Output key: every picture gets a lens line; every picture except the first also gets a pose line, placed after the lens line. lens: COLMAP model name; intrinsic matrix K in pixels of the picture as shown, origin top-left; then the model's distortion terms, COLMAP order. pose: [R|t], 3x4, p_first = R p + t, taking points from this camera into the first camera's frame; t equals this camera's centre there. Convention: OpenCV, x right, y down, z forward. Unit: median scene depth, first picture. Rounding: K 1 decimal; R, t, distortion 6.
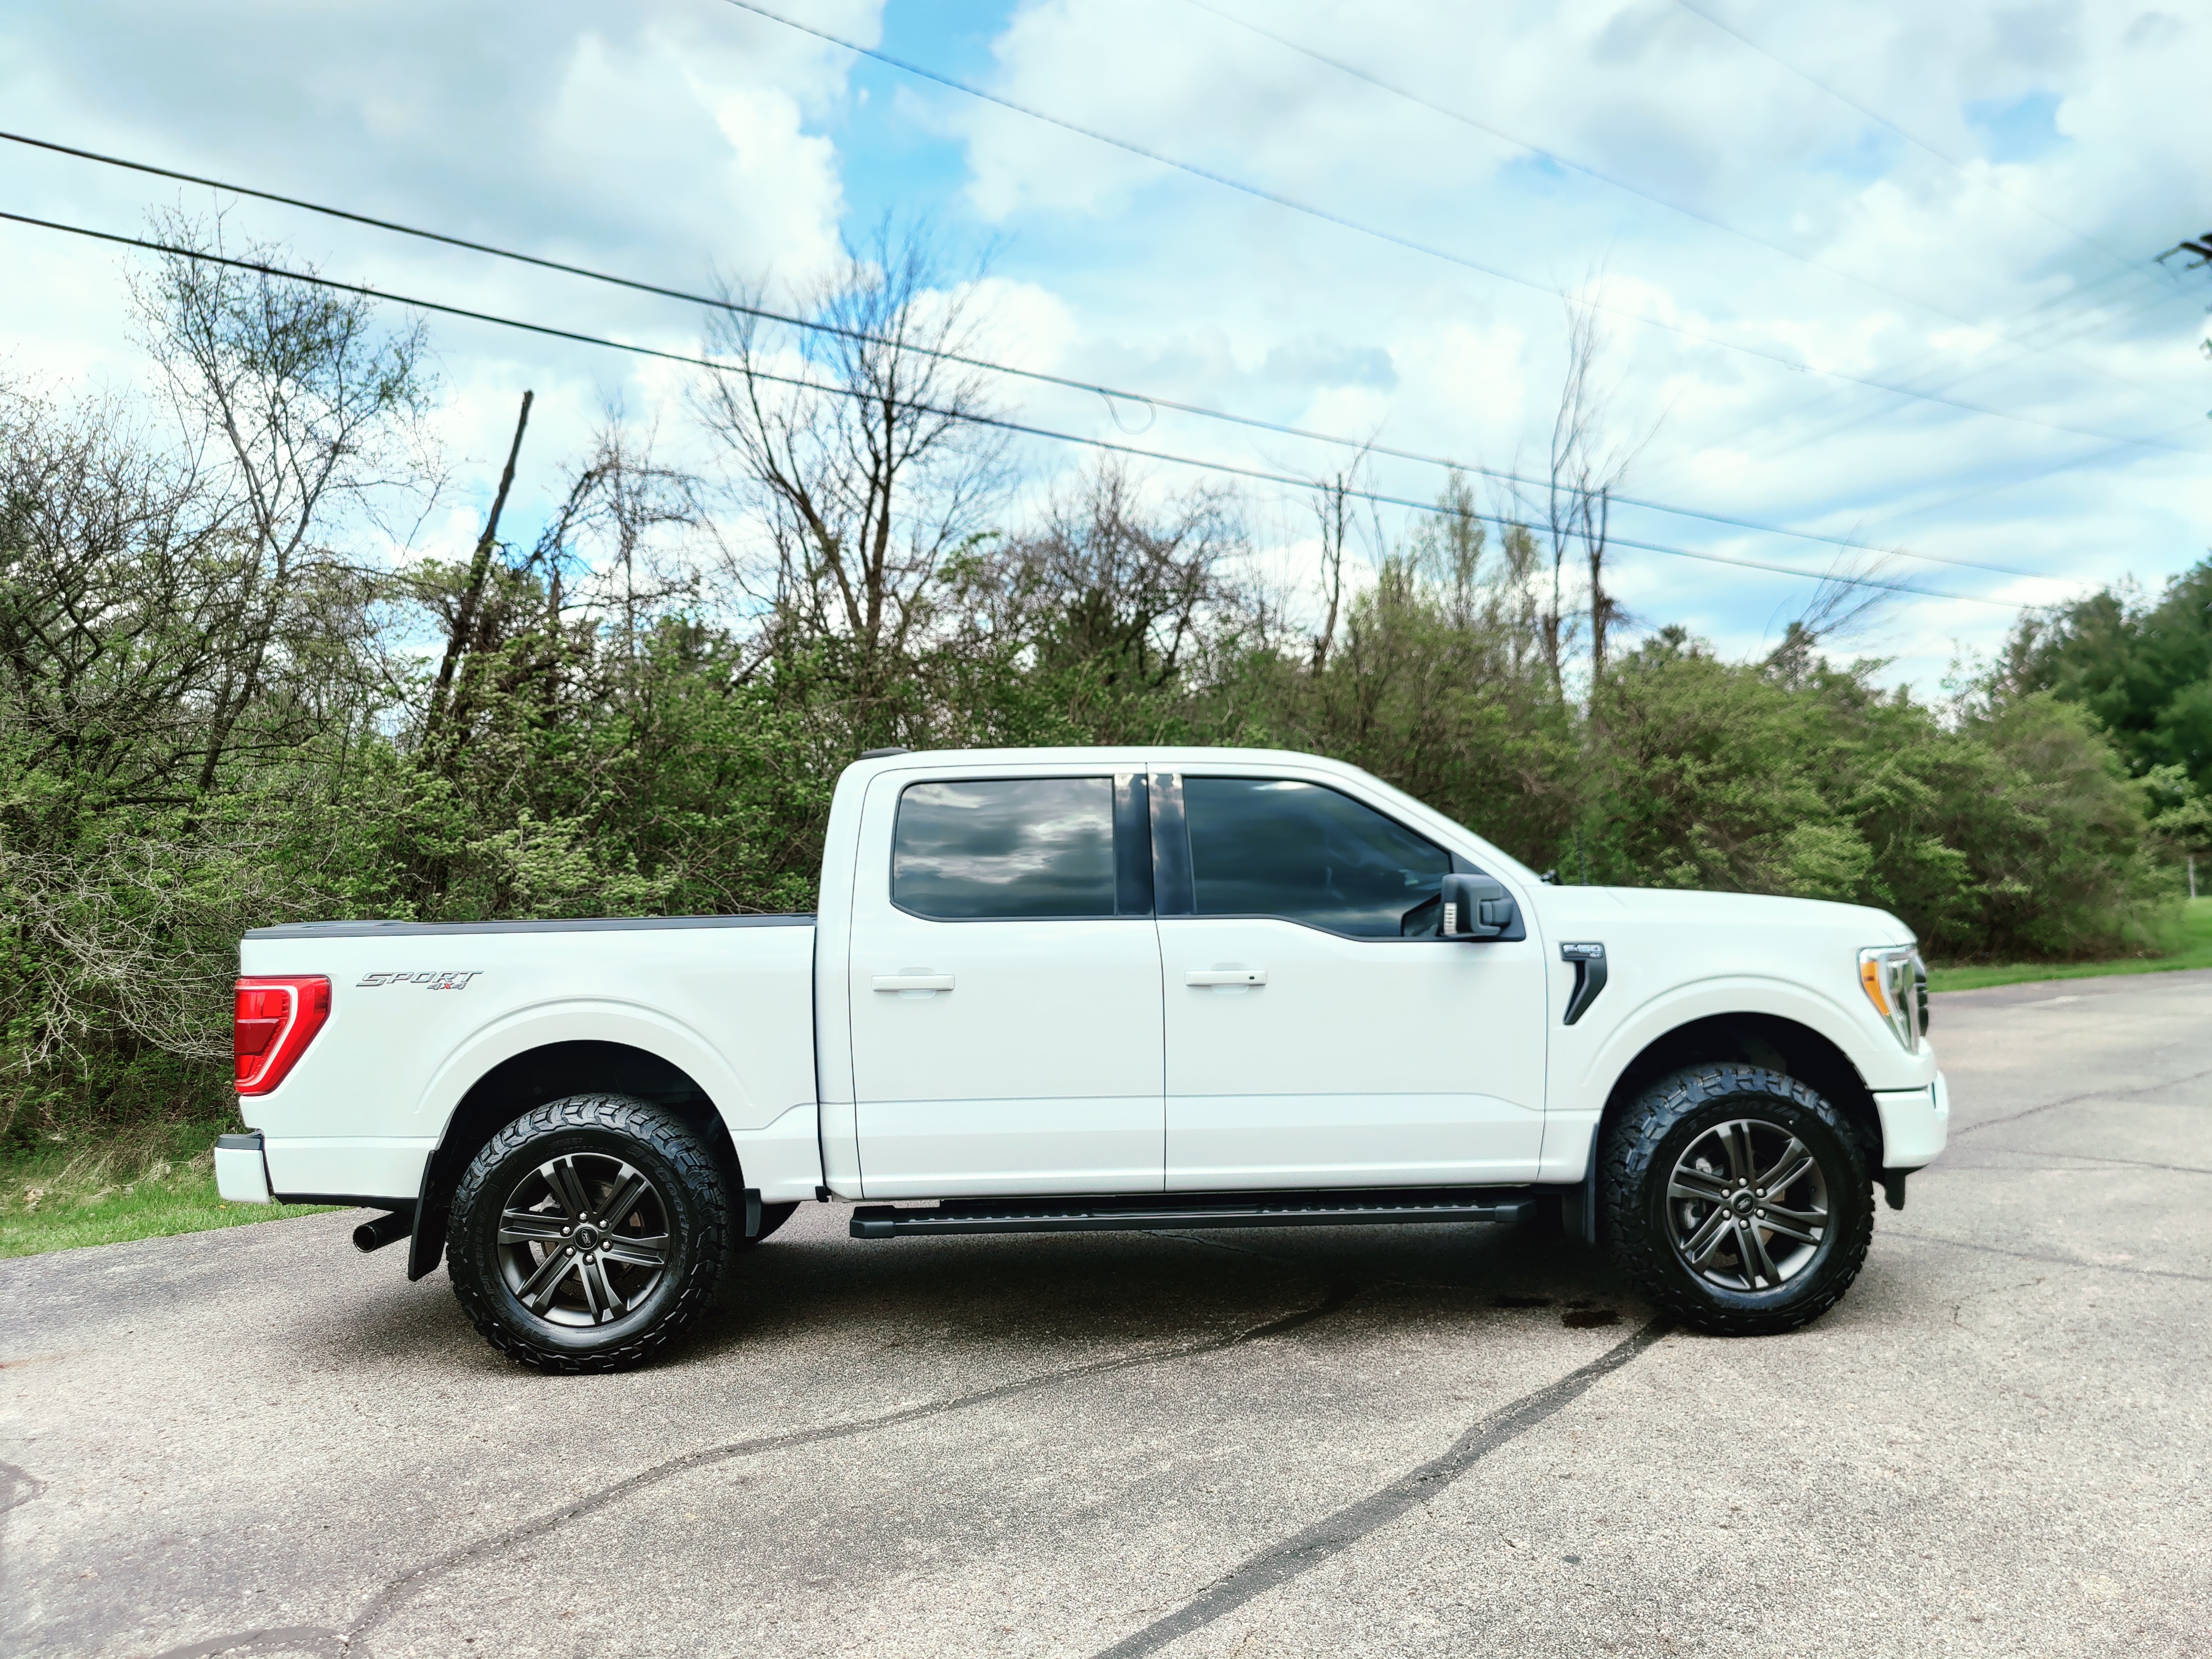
lens RADIAL K [[1677.9, 0, 1112.5], [0, 1677.9, 834.2], [0, 0, 1]] dist [0.016134, 0.055991]
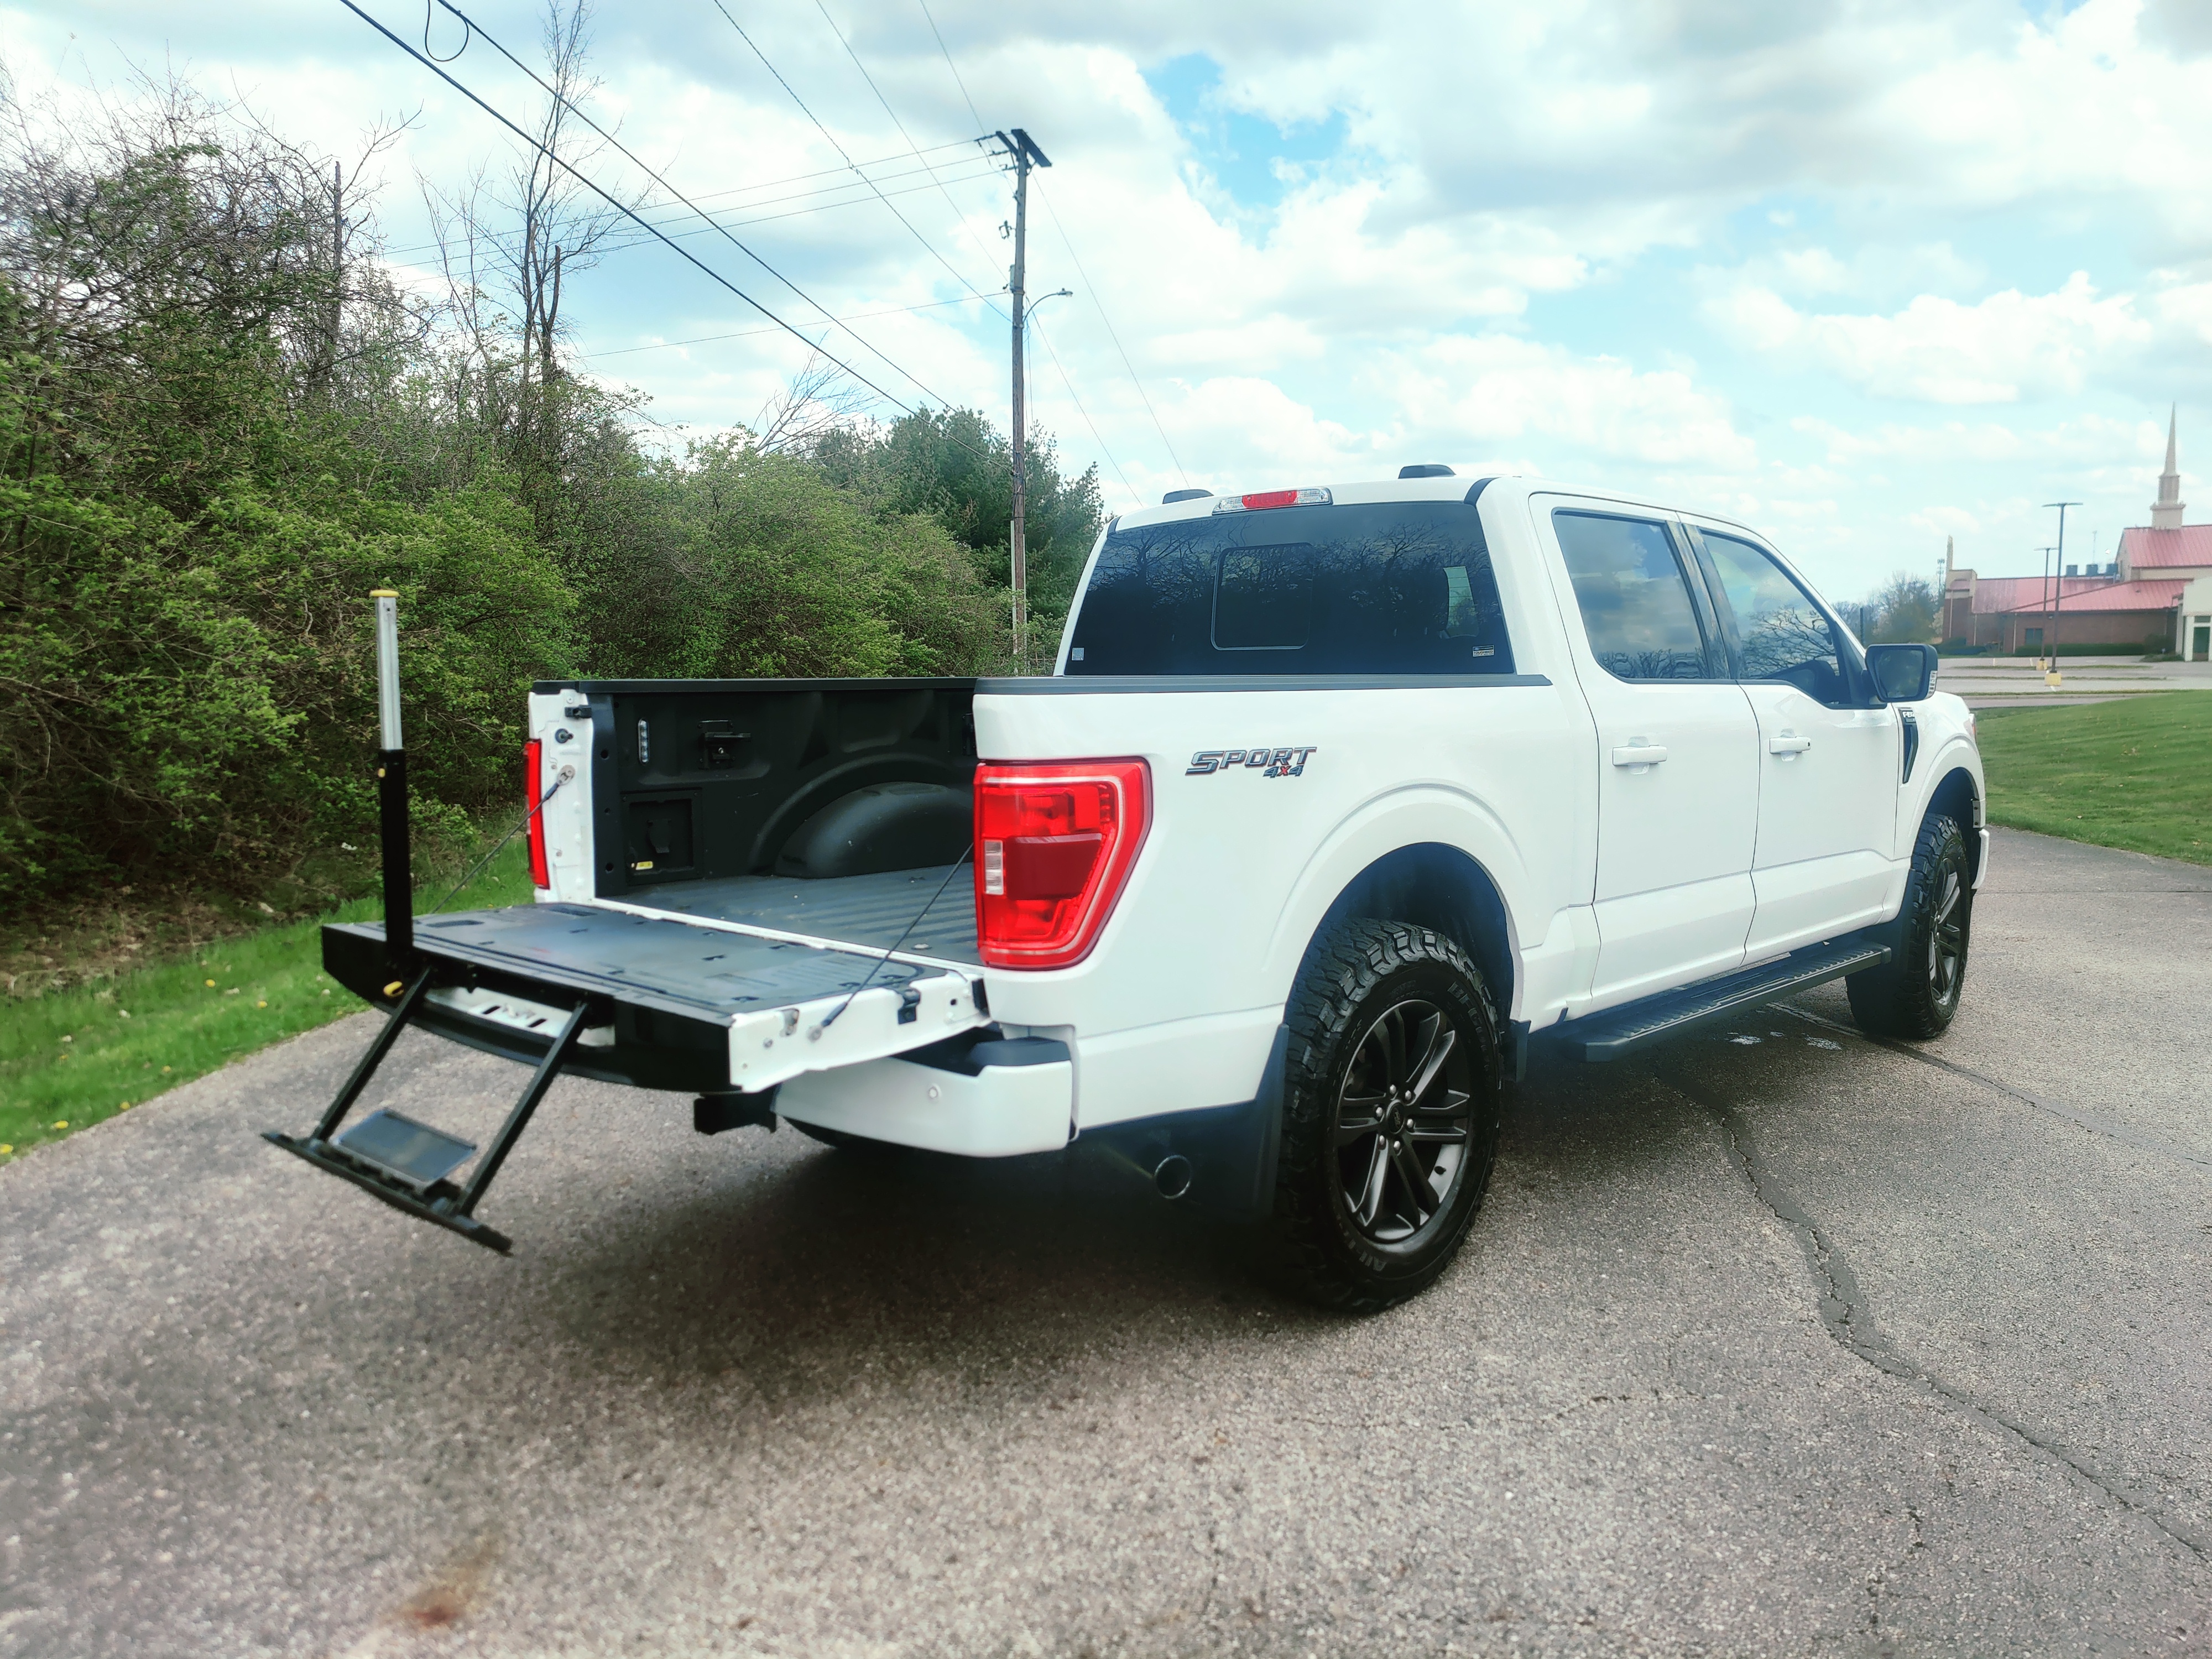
lens RADIAL K [[1630.6, 0, 1106.0], [0, 1630.6, 829.5], [0, 0, 1]] dist [0.029967, 0.006724]
pose [[0.707618, -0.047848, 0.704973, -0.871620], [-0.037656, 0.993733, 0.105245, 0.049706], [-0.705591, -0.101020, 0.701382, 0.607688]]
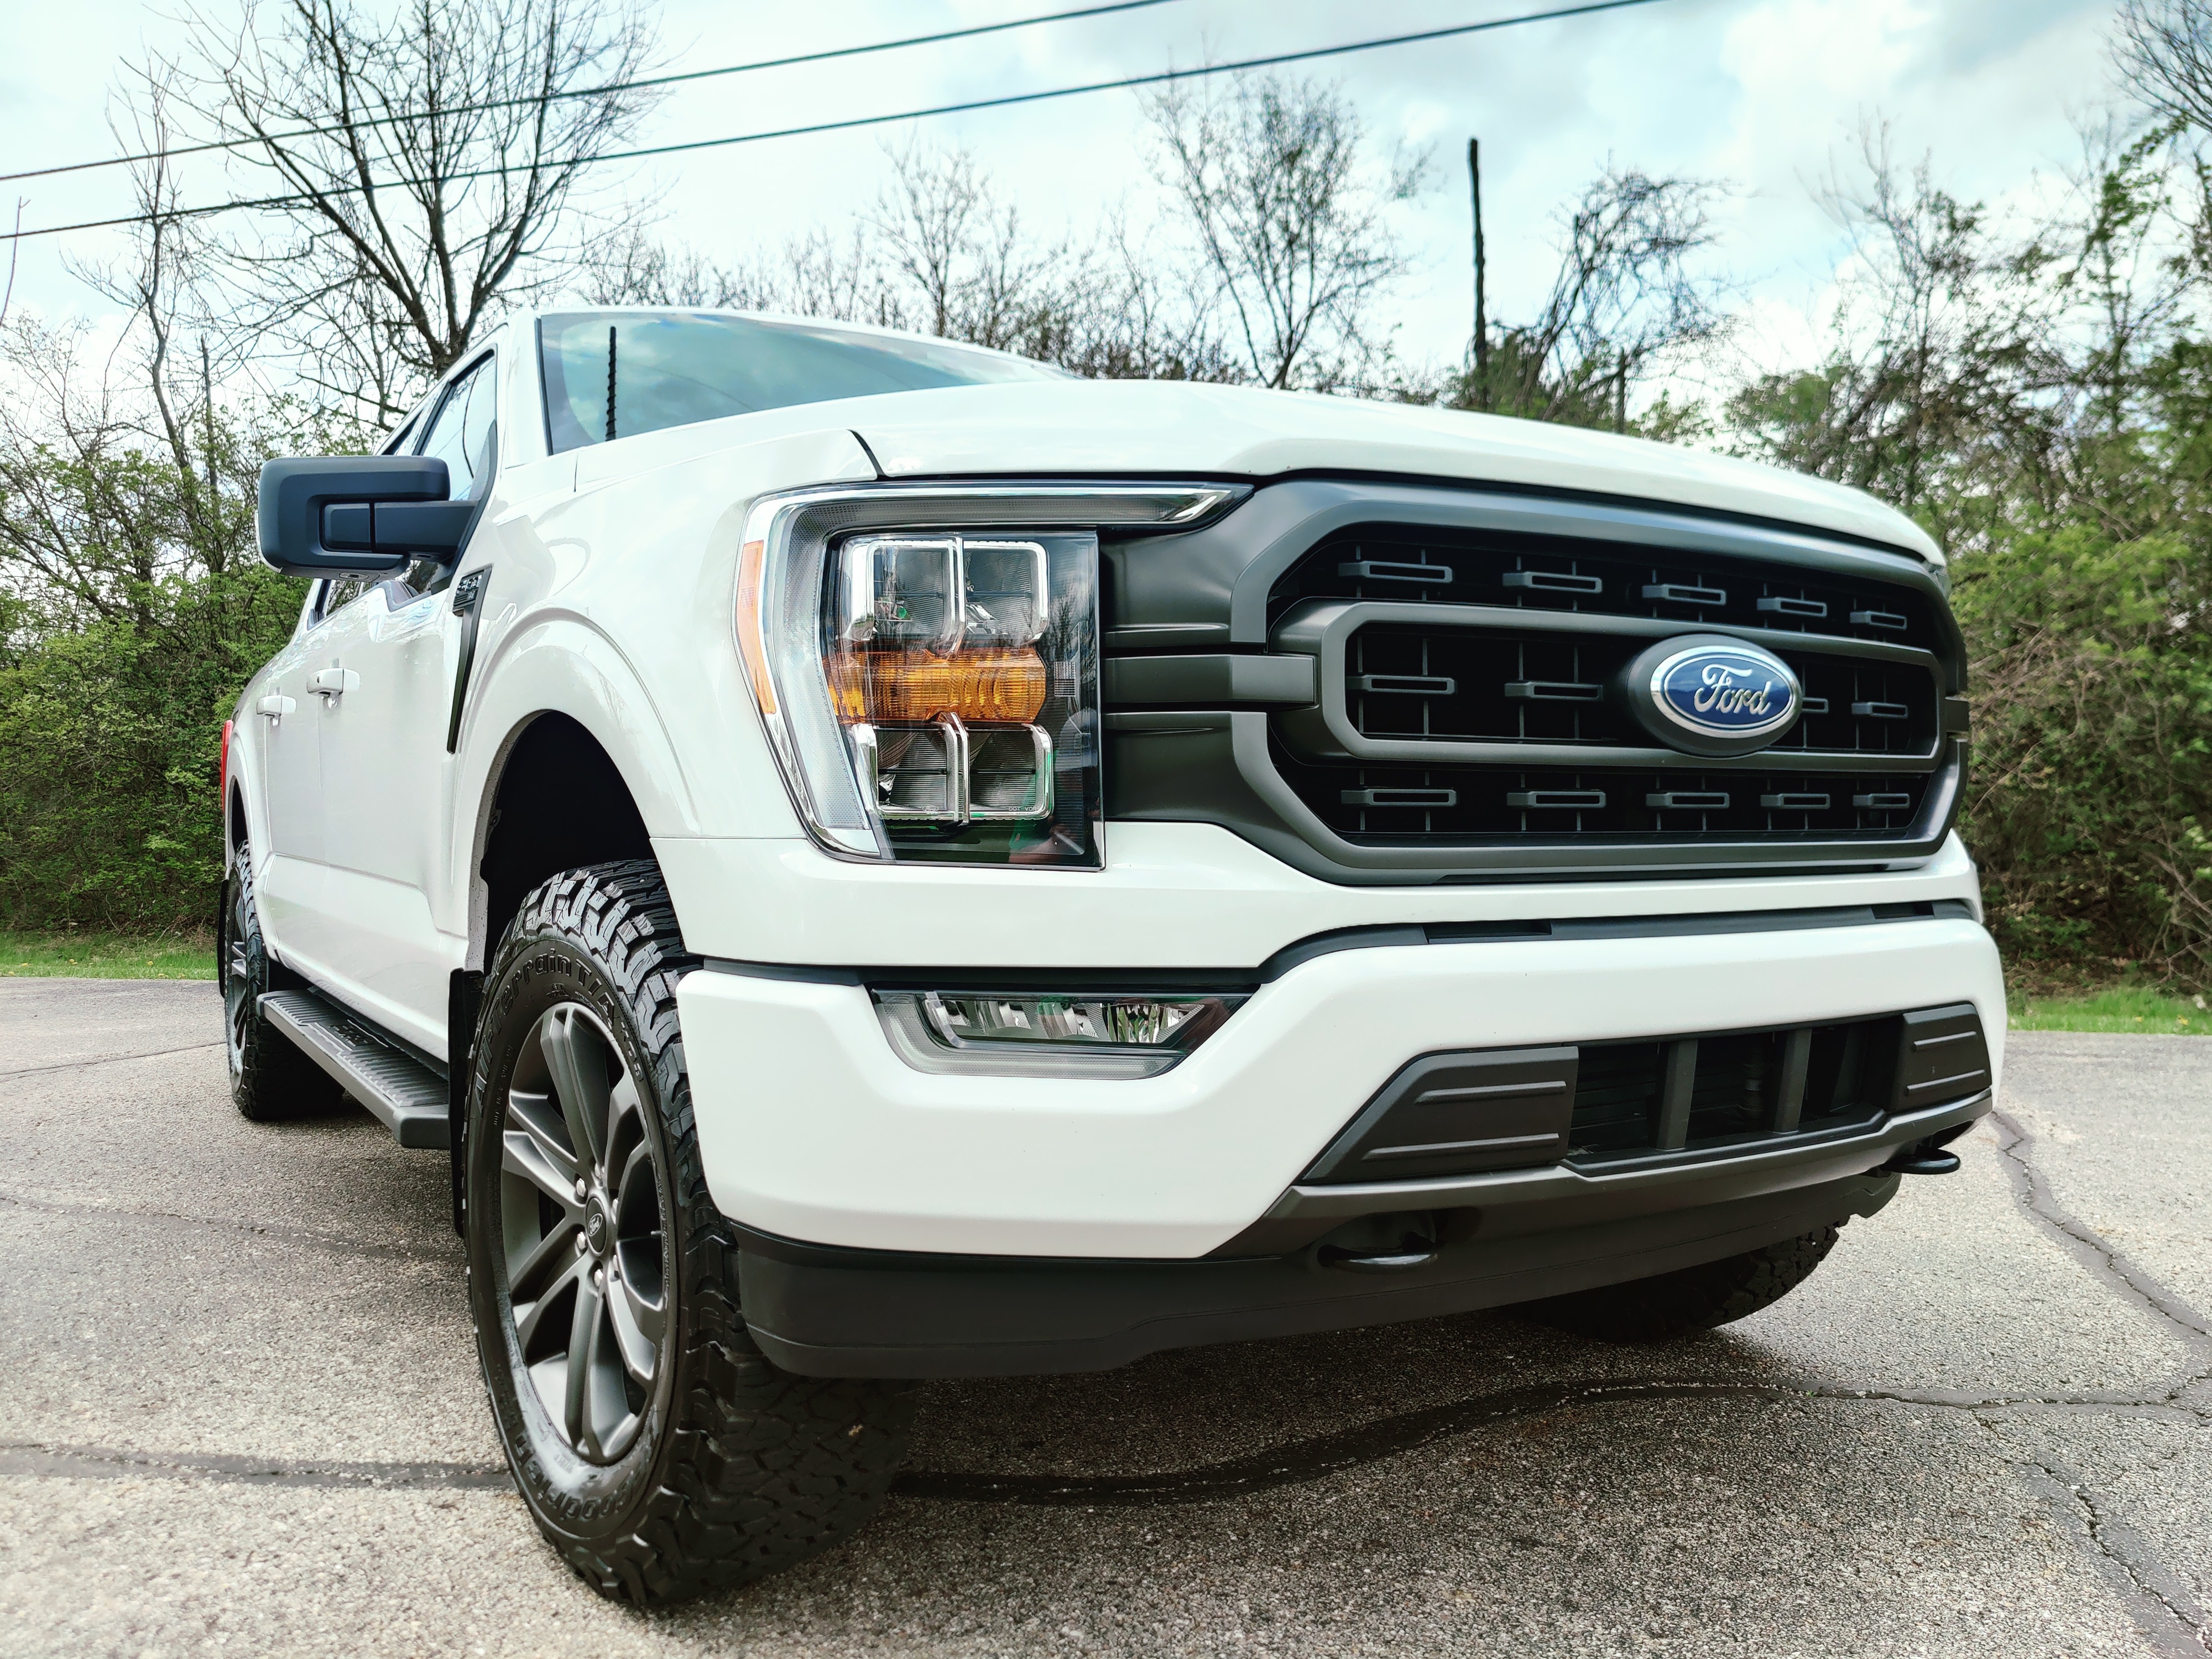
lens RADIAL K [[1653.8, 0, 1100.0], [0, 1653.8, 848.3], [0, 0, 1]] dist [0.063320, -0.055925]
pose [[0.503349, 0.038424, -0.863228, 0.757825], [0.022681, 0.998079, 0.057651, 0.117166], [0.863785, -0.048597, 0.501511, 0.924357]]
